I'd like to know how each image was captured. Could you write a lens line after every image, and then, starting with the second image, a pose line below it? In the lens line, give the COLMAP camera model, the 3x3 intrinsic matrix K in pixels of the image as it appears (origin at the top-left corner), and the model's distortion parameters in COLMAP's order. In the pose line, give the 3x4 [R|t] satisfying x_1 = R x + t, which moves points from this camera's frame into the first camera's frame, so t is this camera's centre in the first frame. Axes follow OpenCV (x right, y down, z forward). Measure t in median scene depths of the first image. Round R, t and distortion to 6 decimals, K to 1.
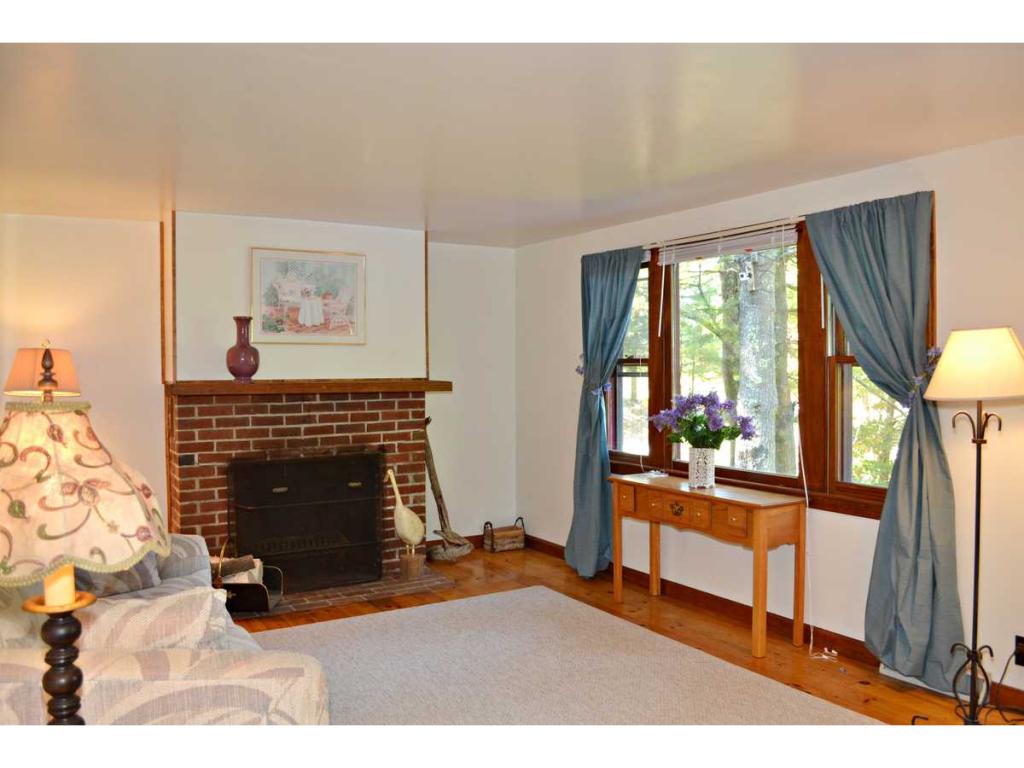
lens RADIAL K [[859.6, 0, 512.0], [0, 859.6, 384.0], [0, 0, 1]] dist [-0.011356, -0.010365]
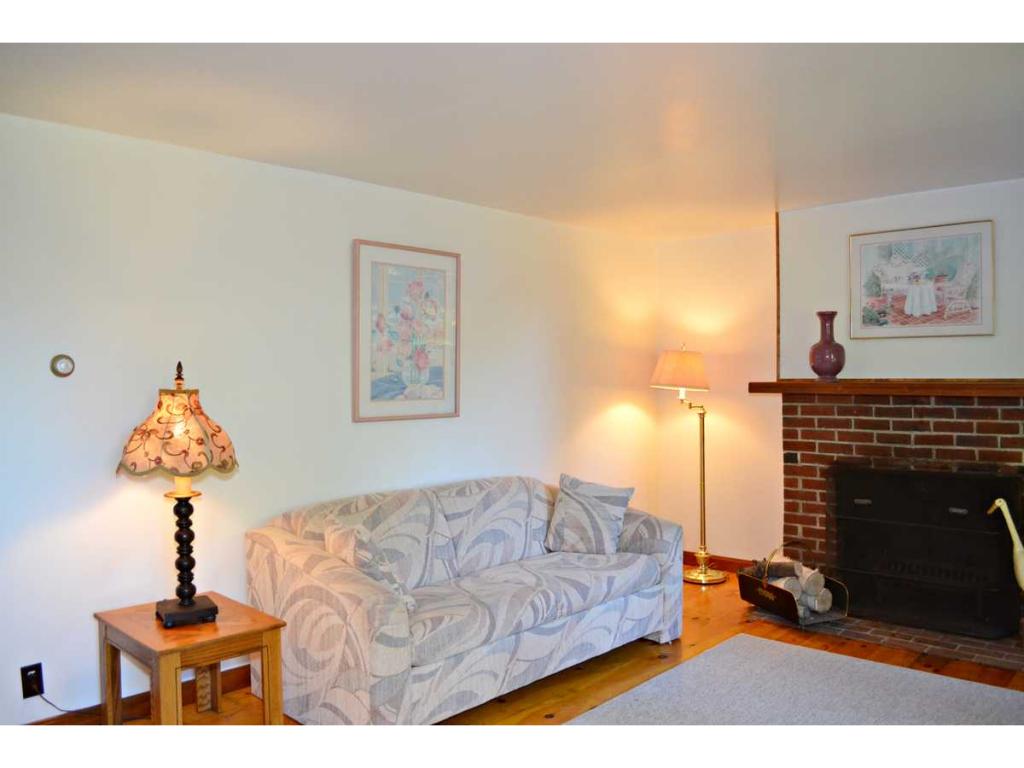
lens RADIAL K [[859.6, 0, 512.0], [0, 859.6, 384.0], [0, 0, 1]] dist [-0.011356, -0.010365]
pose [[0.296735, 0.016418, -0.954819, 0.461958], [-0.010677, 0.999847, 0.013874, -0.007980], [0.954900, 0.006078, 0.296865, 0.371609]]
